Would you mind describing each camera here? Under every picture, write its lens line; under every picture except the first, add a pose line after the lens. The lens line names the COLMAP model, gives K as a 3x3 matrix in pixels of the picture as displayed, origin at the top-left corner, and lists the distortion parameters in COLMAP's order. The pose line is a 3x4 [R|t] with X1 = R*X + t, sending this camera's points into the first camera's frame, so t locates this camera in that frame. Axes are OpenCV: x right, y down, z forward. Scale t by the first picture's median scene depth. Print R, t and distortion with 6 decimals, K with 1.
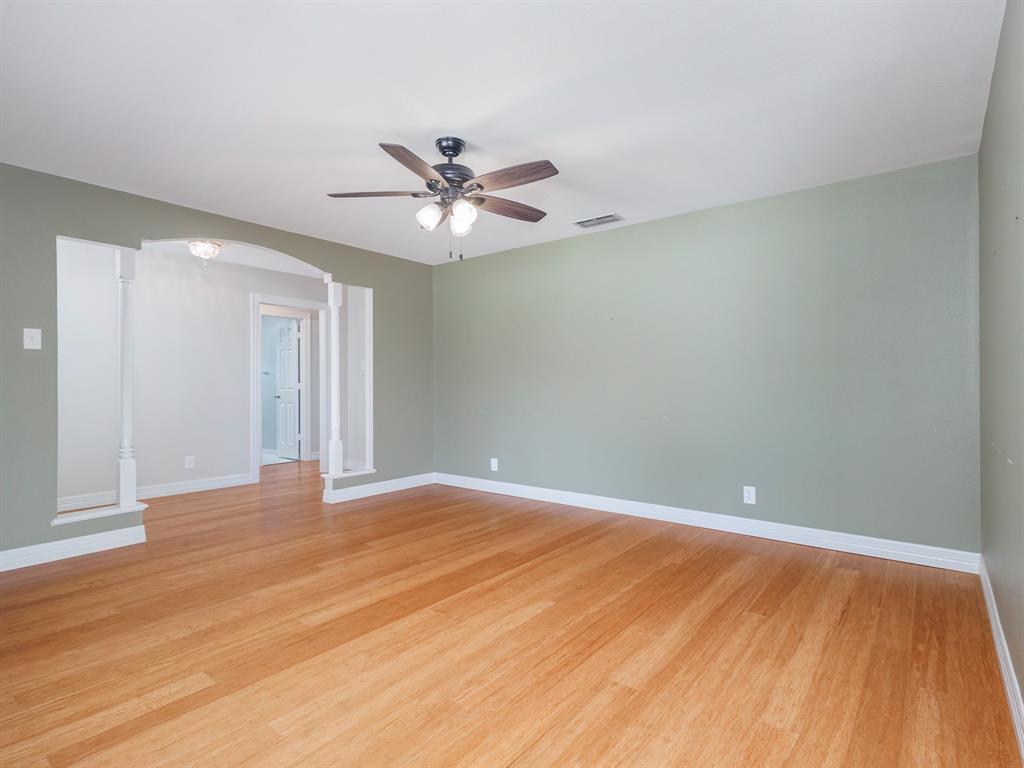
lens RADIAL K [[528.6, 0, 508.3], [0, 528.6, 385.8], [0, 0, 1]] dist [0.010279, -0.001341]
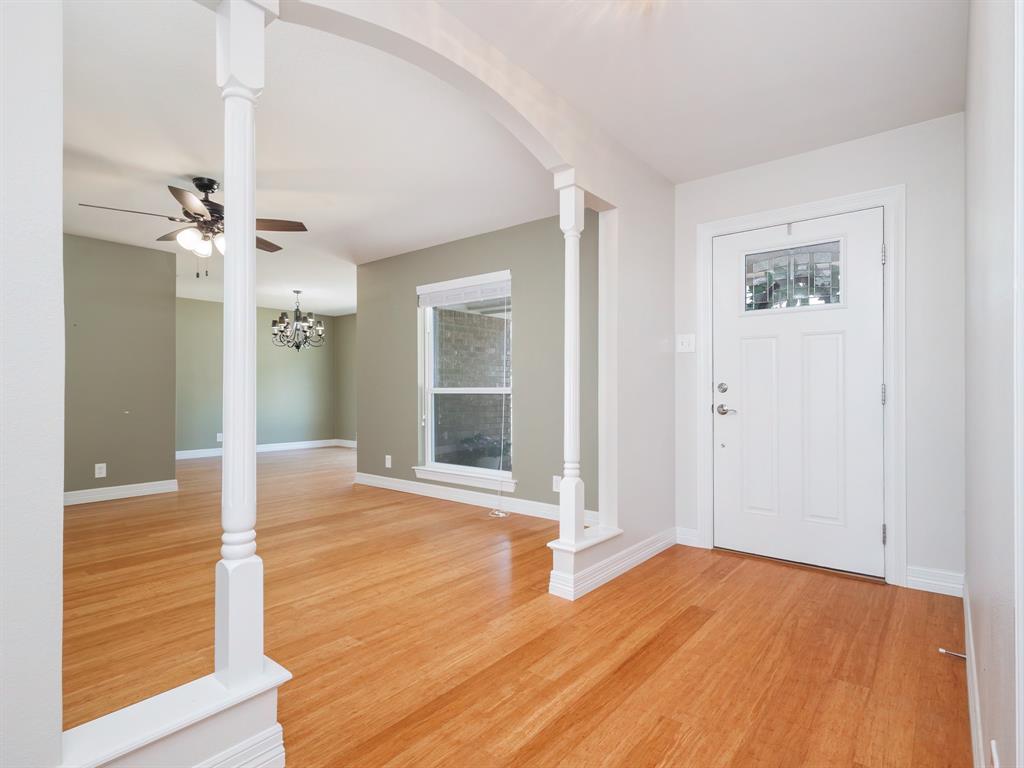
lens RADIAL K [[528.6, 0, 513.2], [0, 528.6, 390.9], [0, 0, 1]] dist [0.010279, -0.001341]
pose [[-0.999977, 0.006441, -0.002340, -0.728794], [0.006422, 0.999947, 0.008073, 0.013737], [0.002392, 0.008057, -0.999965, 1.983501]]
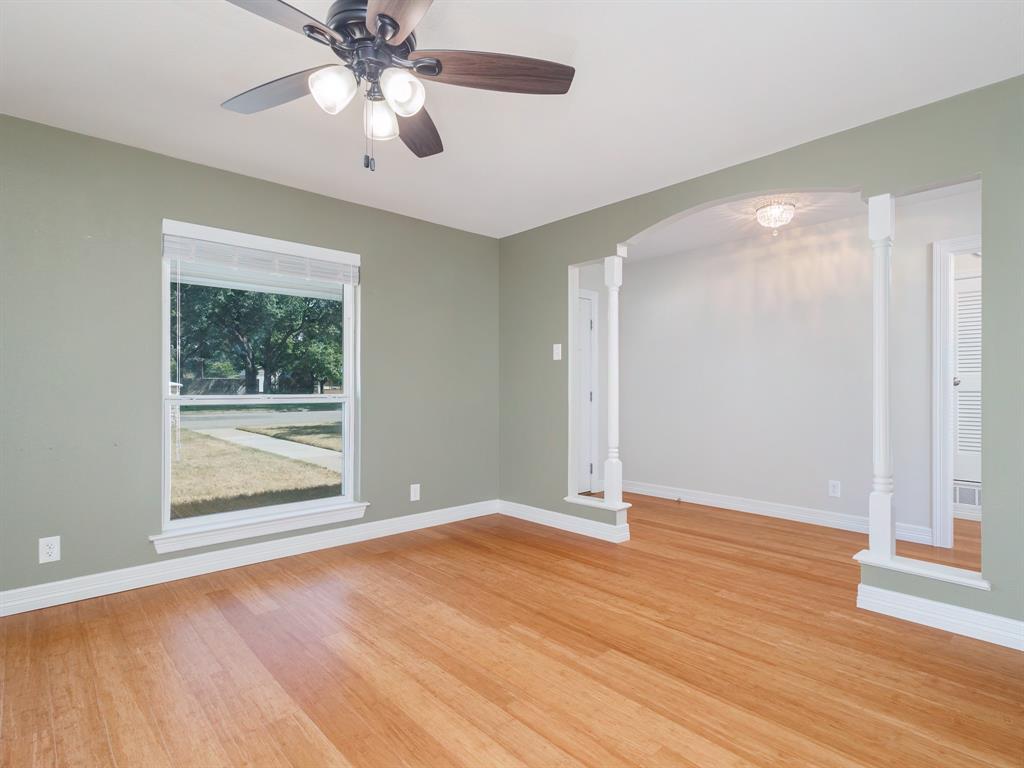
lens RADIAL K [[528.6, 0, 511.9], [0, 528.6, 382.8], [0, 0, 1]] dist [0.010279, -0.001341]
pose [[-0.144515, -0.009053, -0.989461, 0.394414], [-0.006818, 0.999944, -0.008153, -0.002152], [0.989479, 0.005568, -0.144568, 1.095616]]
